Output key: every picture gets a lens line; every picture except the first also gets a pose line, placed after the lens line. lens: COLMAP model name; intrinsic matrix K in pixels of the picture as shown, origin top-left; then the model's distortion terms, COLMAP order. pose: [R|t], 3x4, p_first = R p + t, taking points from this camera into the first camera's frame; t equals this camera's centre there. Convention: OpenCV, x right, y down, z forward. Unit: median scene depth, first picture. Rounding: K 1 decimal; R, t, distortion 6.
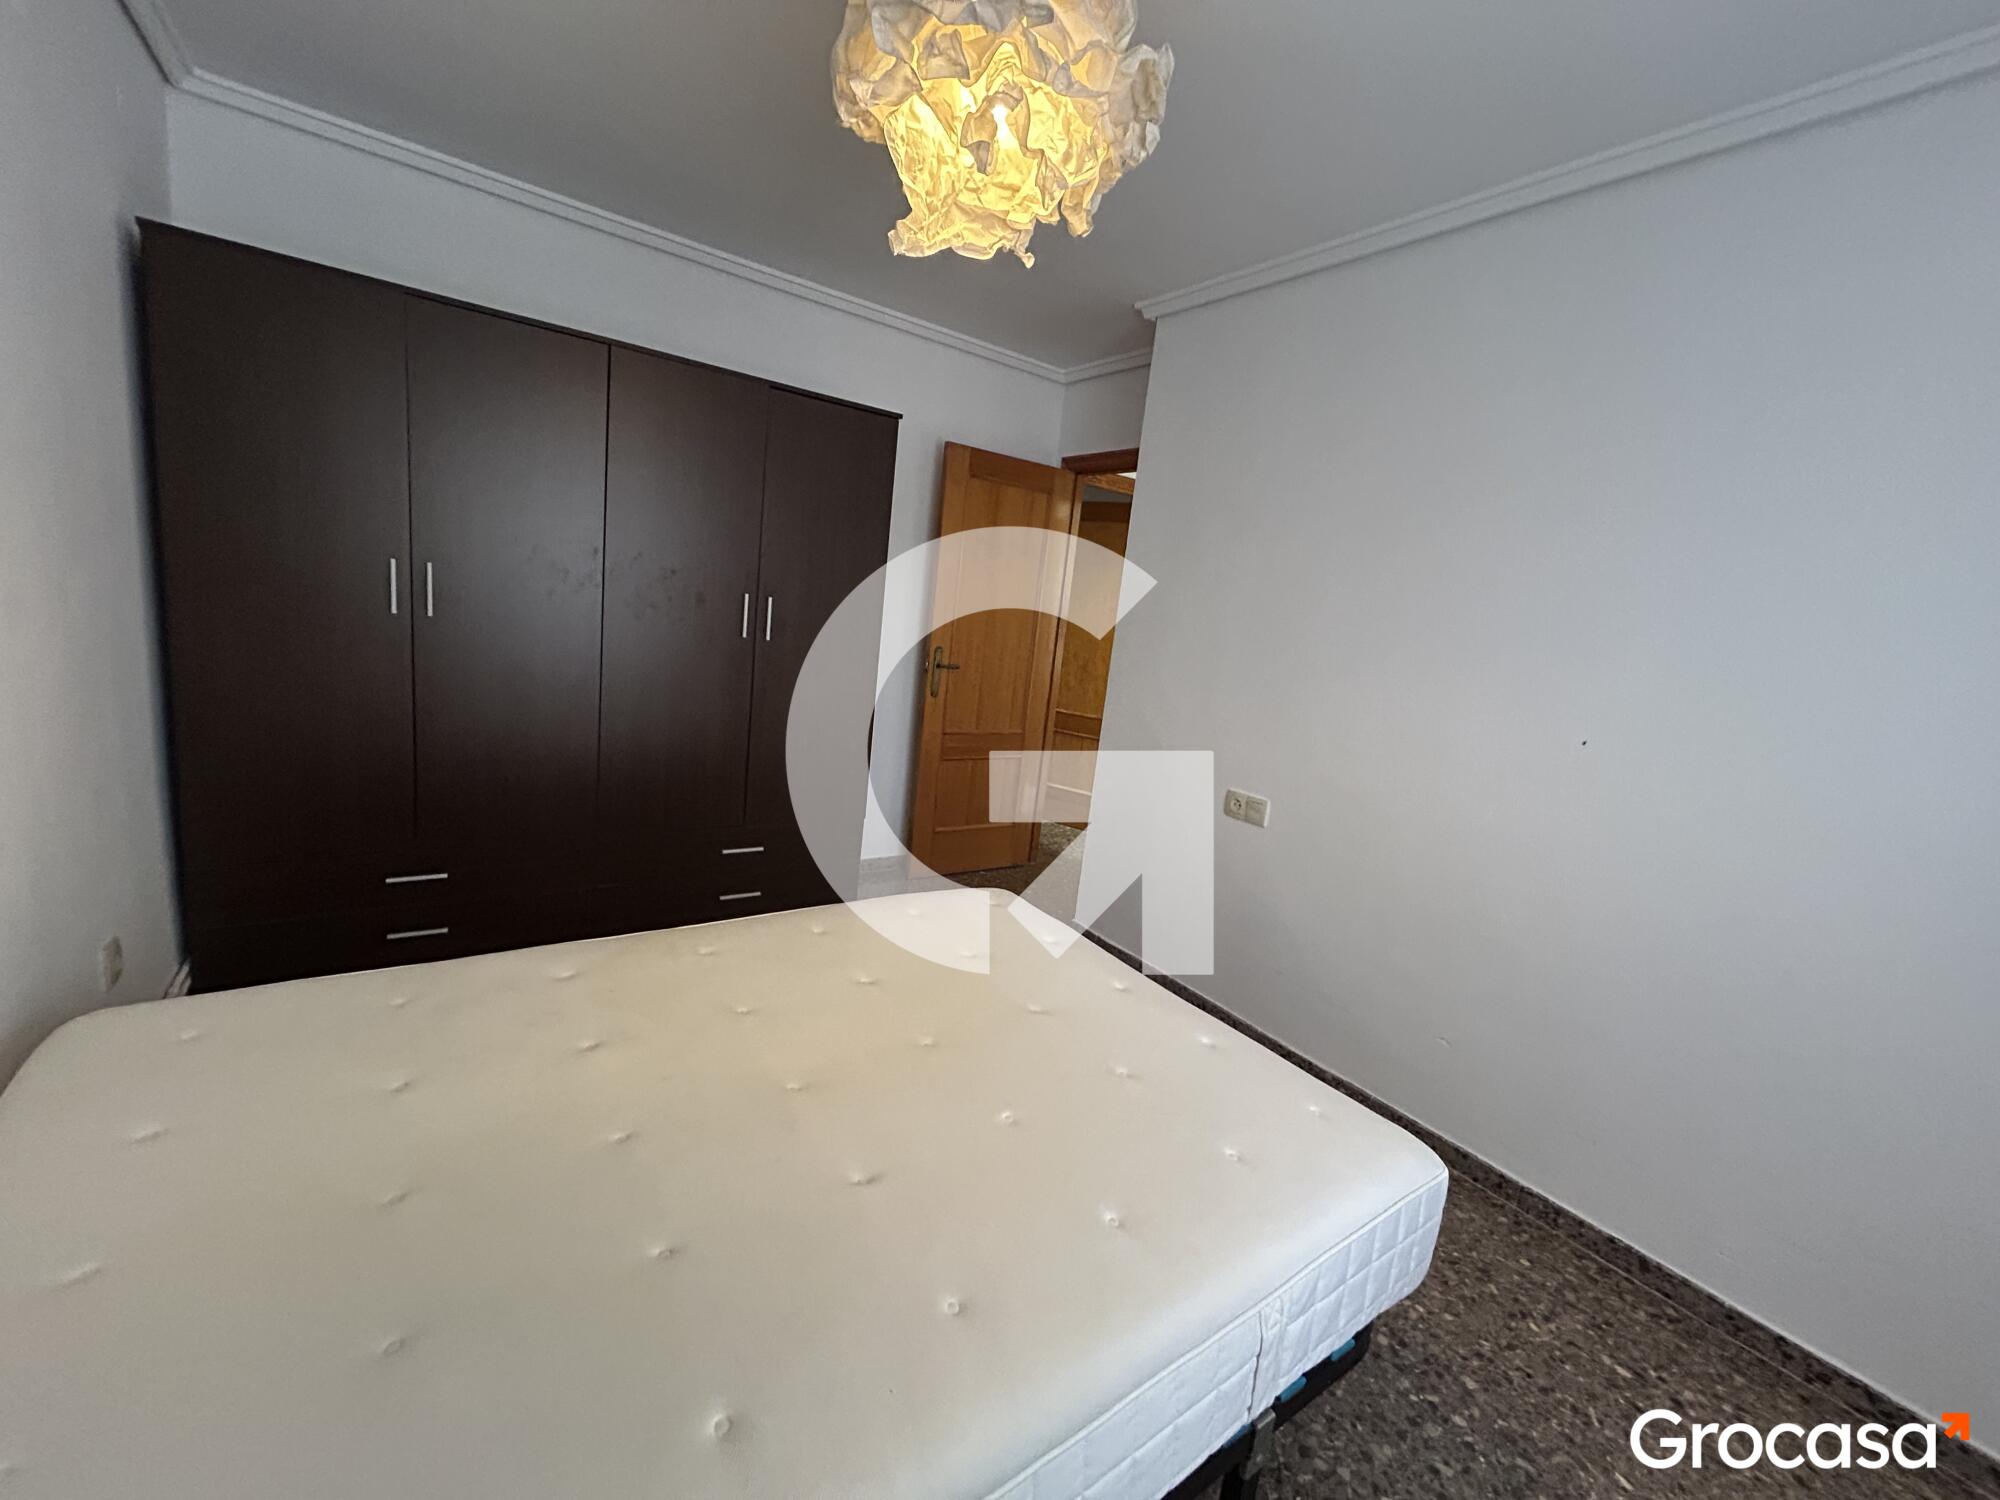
lens RADIAL K [[831.1, 0, 1000.0], [0, 831.1, 750.0], [0, 0, 1]] dist [0.000715, 0.000257]
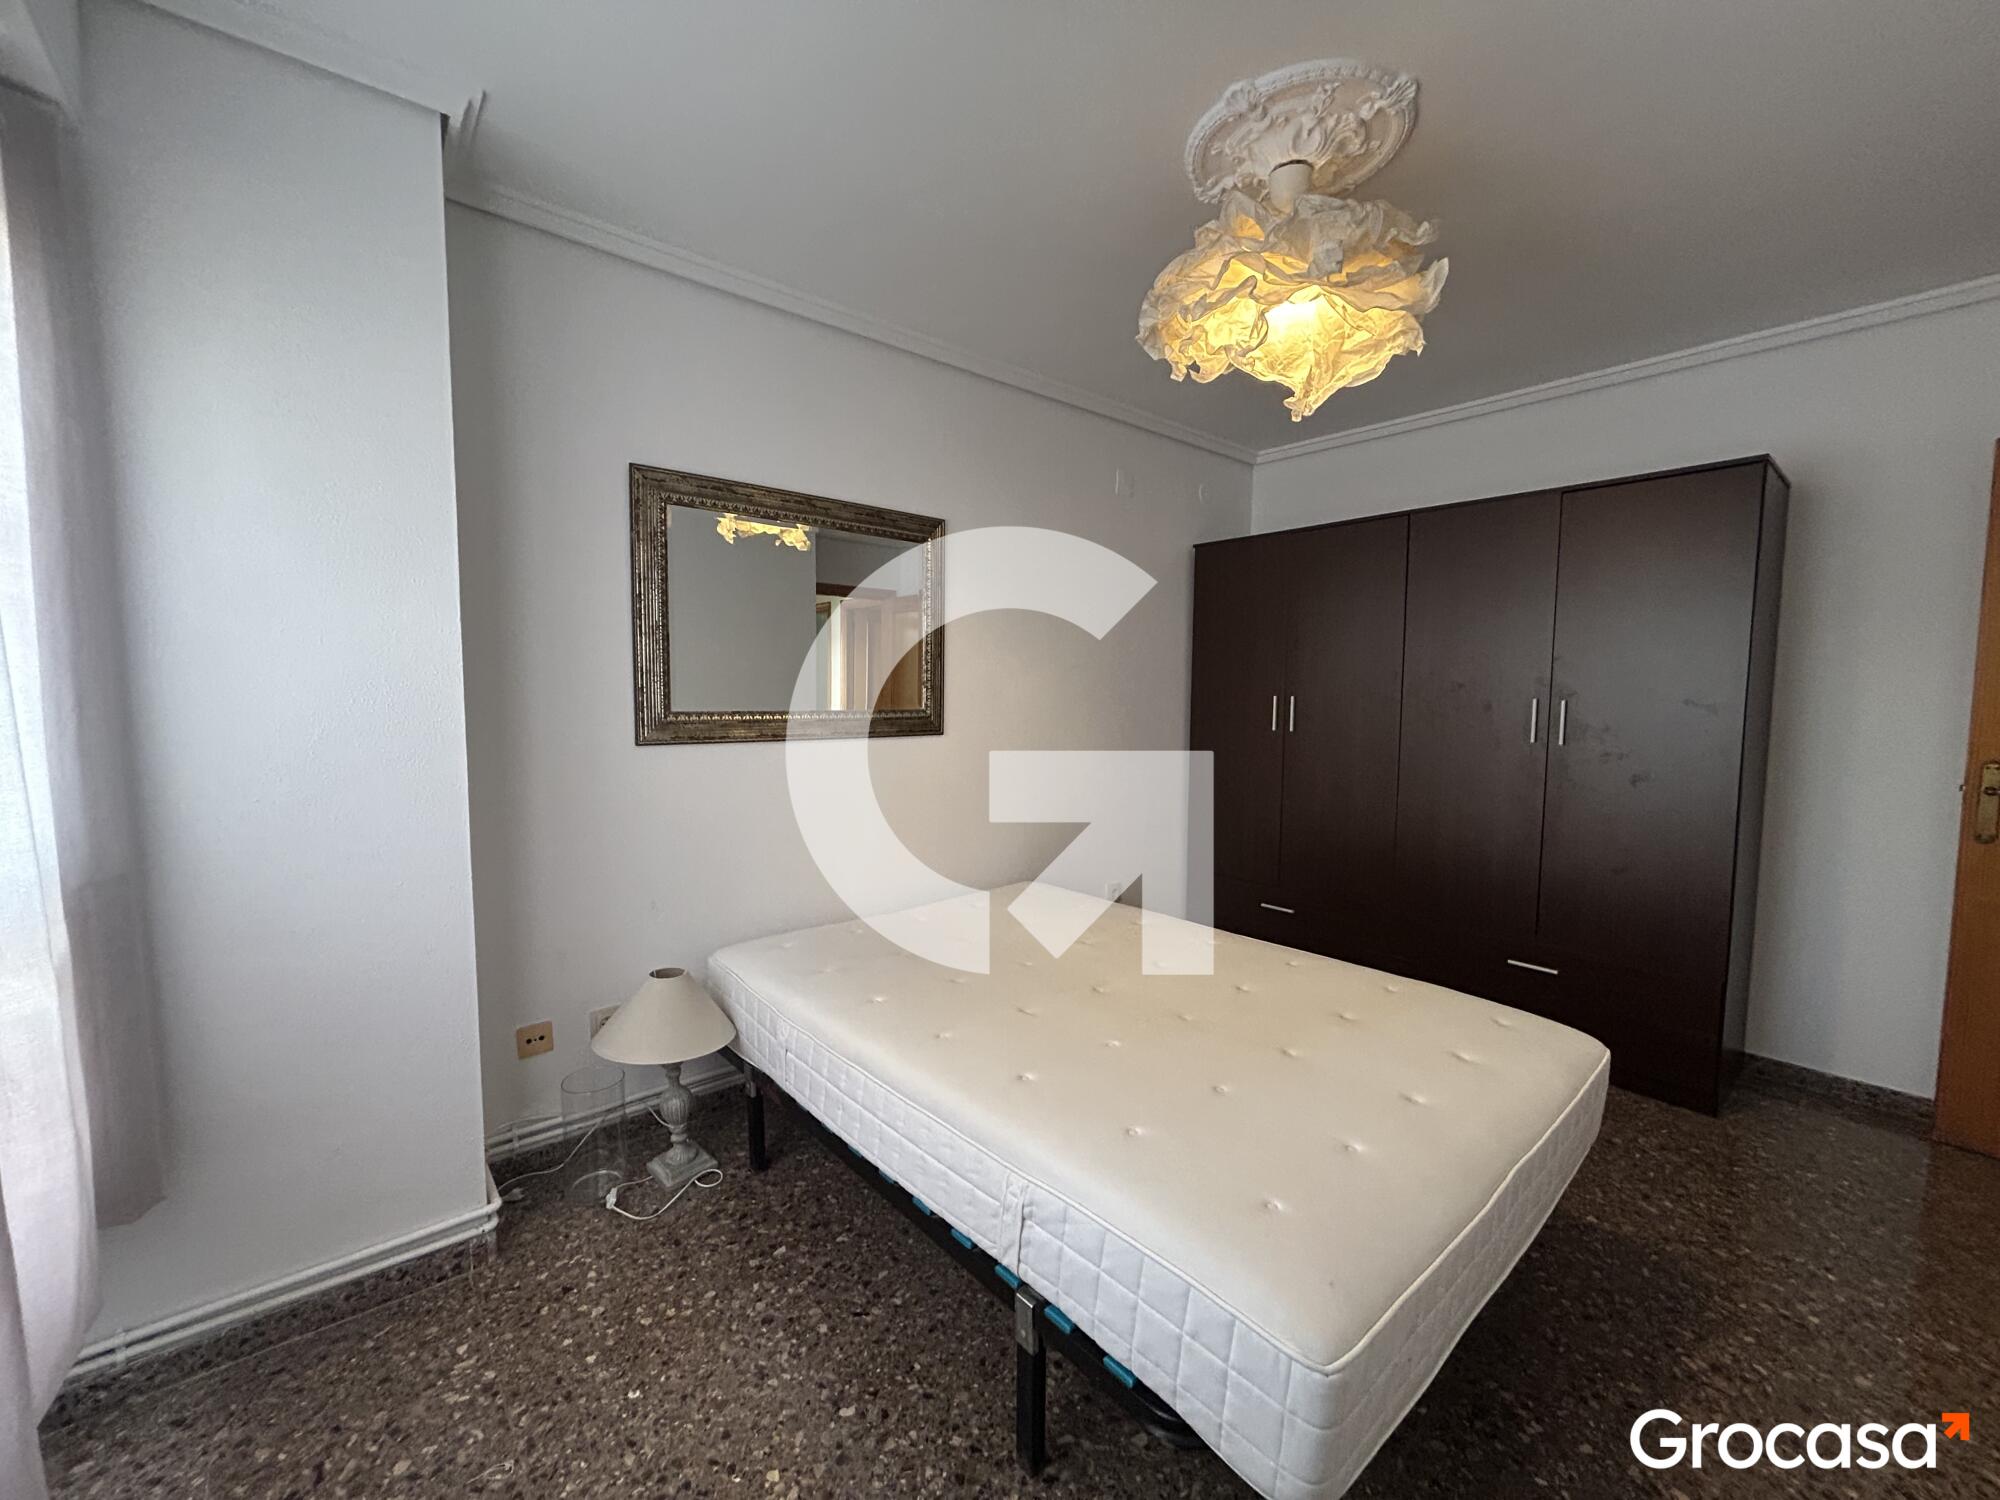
lens RADIAL K [[800.2, 0, 1000.0], [0, 800.2, 750.0], [0, 0, 1]] dist [-0.000314, 0.000216]
pose [[0.102138, -0.034437, -0.994174, 0.744935], [-0.163388, 0.985247, -0.050913, 0.035852], [0.981260, 0.167637, 0.095005, 0.360700]]
